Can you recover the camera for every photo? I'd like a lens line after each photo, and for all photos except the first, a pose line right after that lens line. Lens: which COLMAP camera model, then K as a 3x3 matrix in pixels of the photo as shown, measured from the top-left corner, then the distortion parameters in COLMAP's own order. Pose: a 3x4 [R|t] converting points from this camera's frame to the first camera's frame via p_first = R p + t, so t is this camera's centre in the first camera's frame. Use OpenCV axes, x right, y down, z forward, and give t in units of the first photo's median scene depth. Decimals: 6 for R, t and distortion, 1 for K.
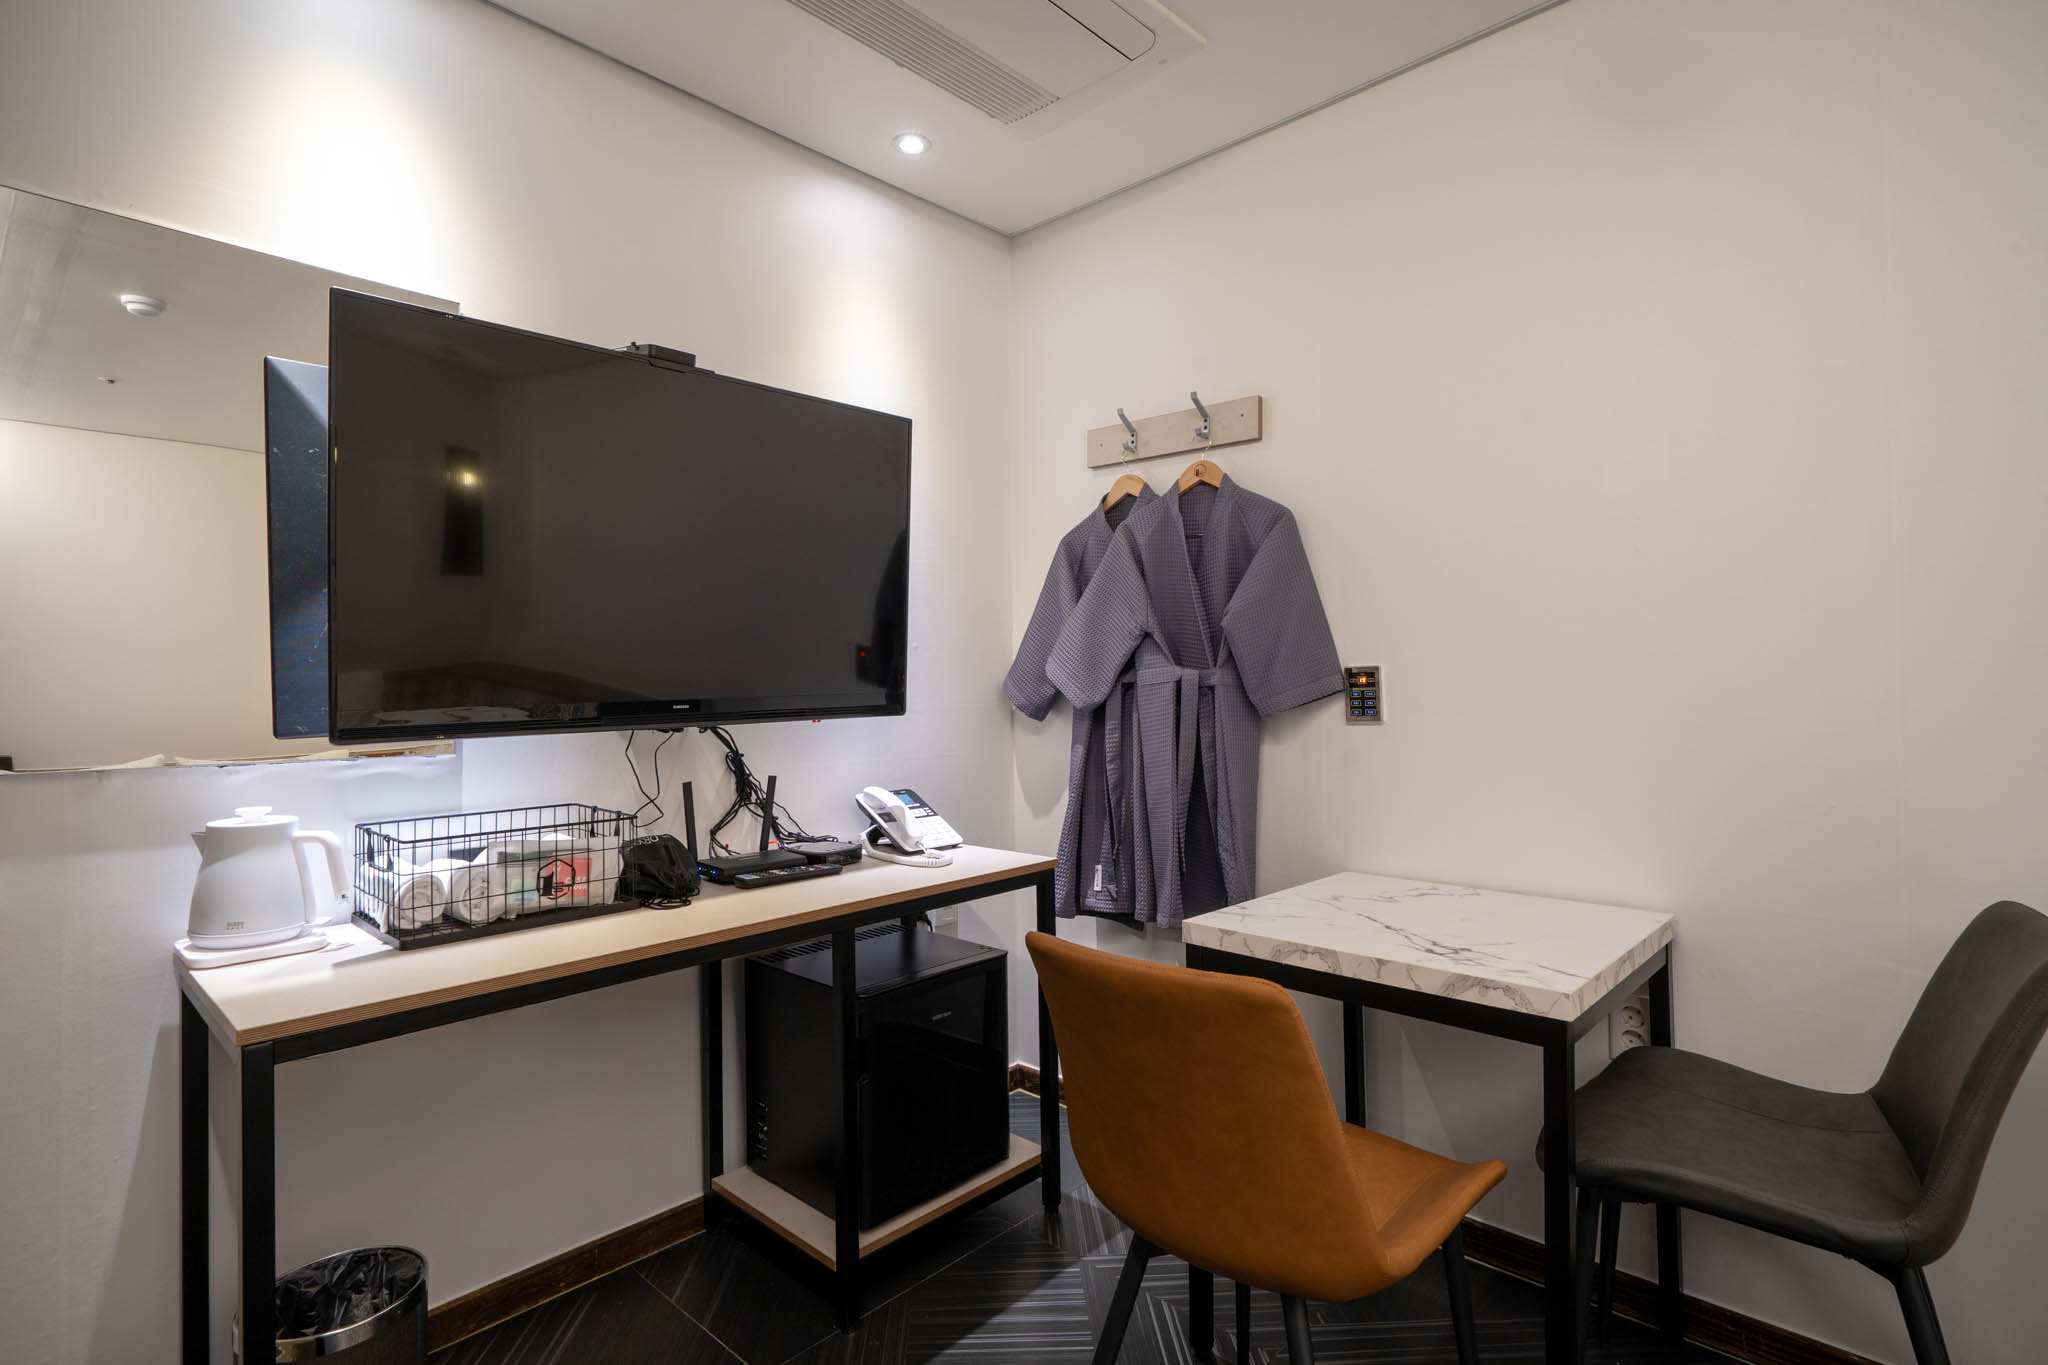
lens RADIAL K [[1016.4, 0, 1021.5], [0, 1016.4, 673.6], [0, 0, 1]] dist [0.014627, 0.000112]
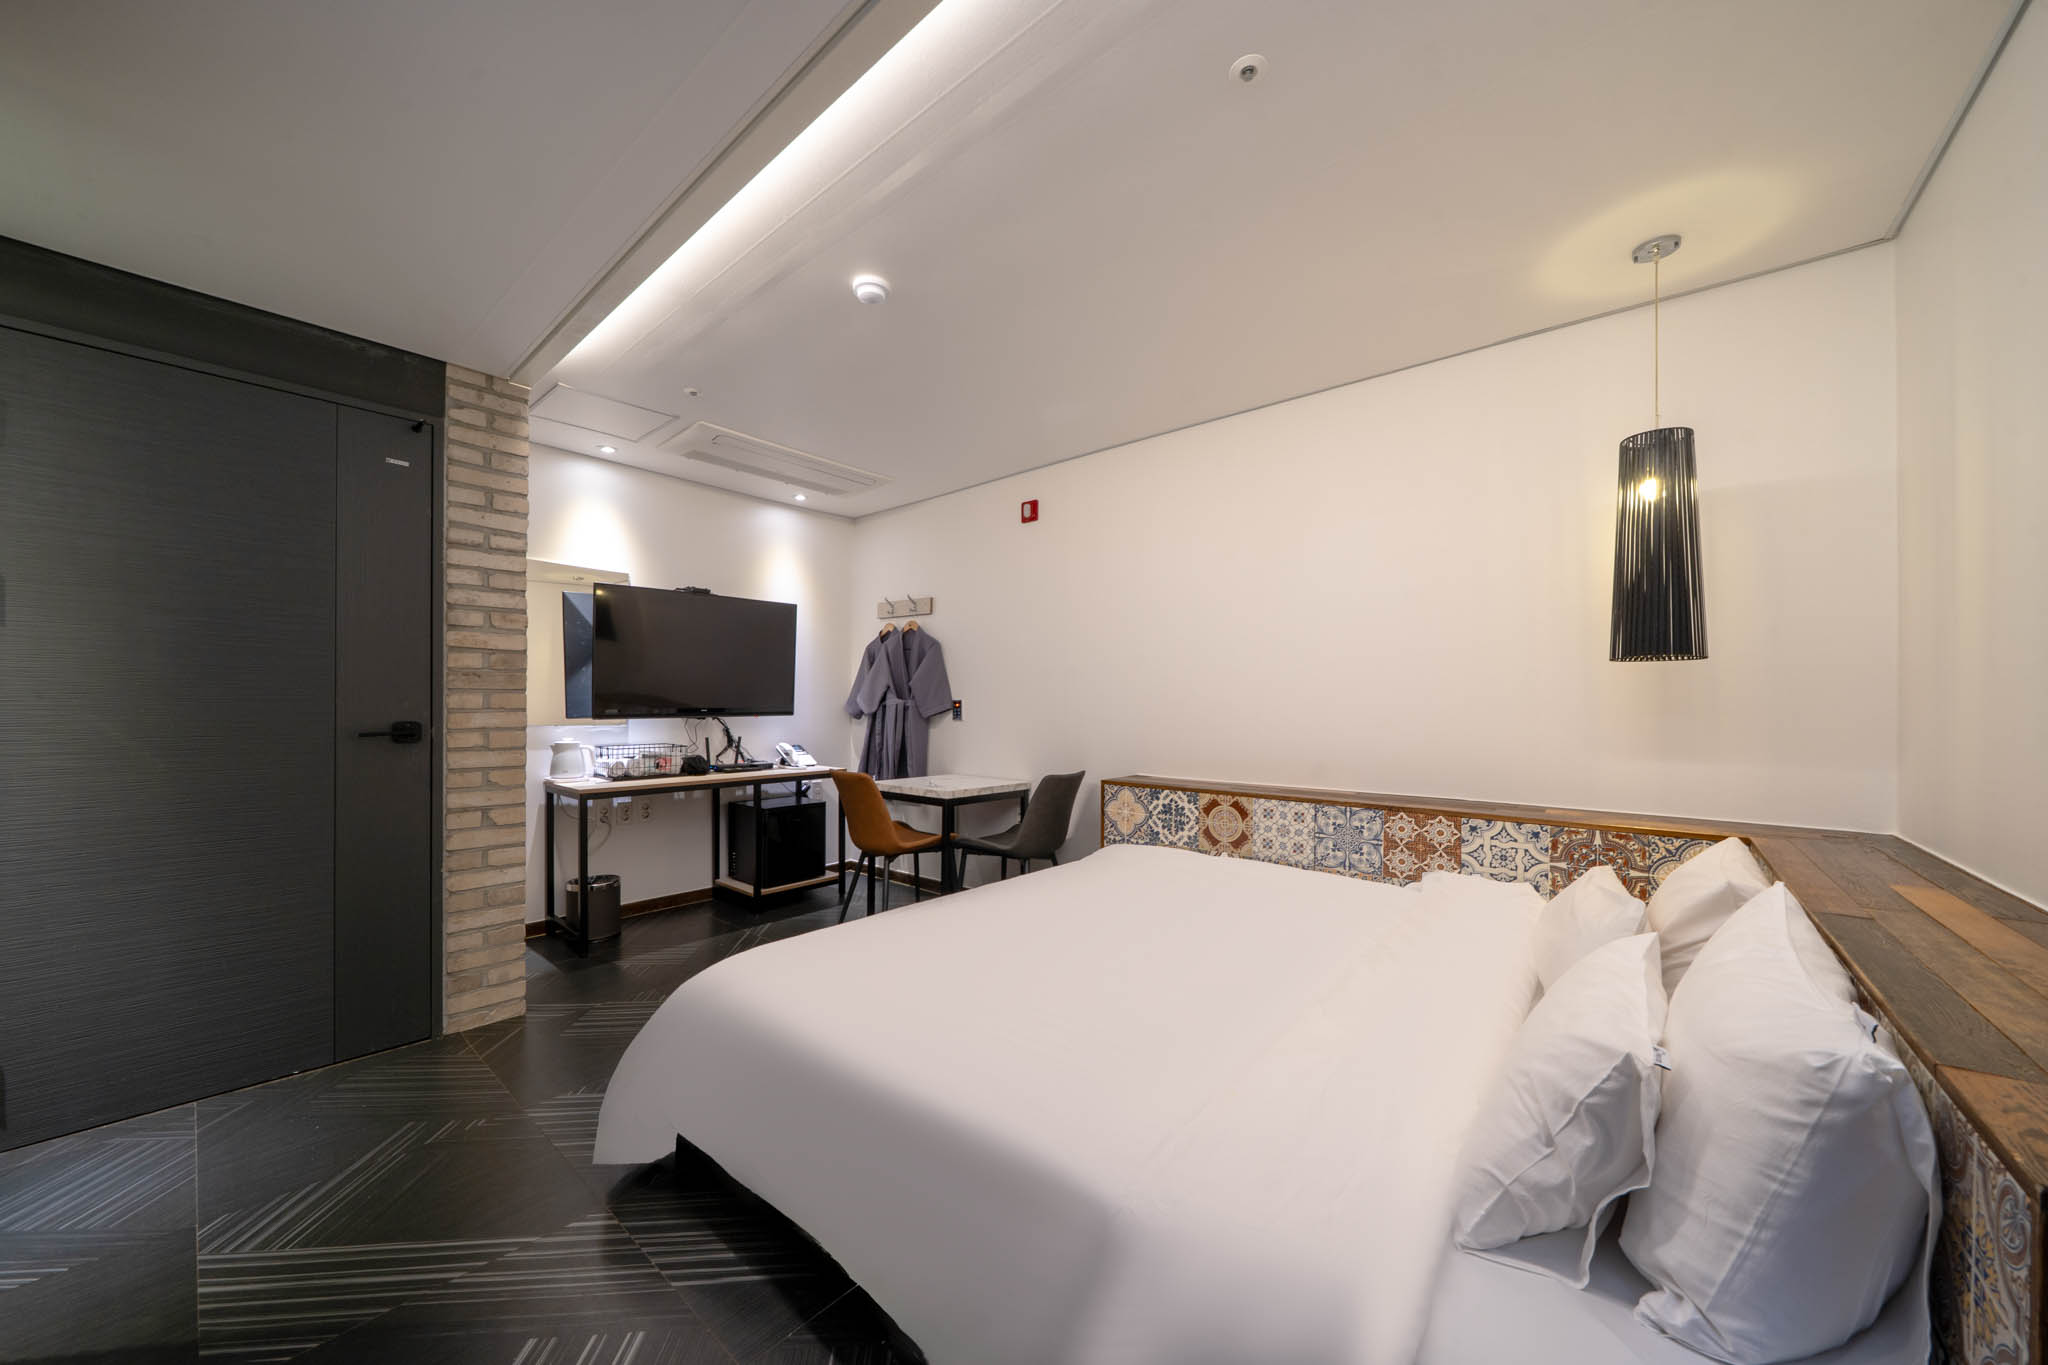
lens RADIAL K [[714.8, 0, 1017.6], [0, 714.8, 701.7], [0, 0, 1]] dist [0.000017, -0.000053]
pose [[0.998898, 0.015431, 0.044332, 0.407167], [-0.015576, 0.999874, 0.002933, -0.009988], [-0.044282, -0.003620, 0.999013, -0.937249]]
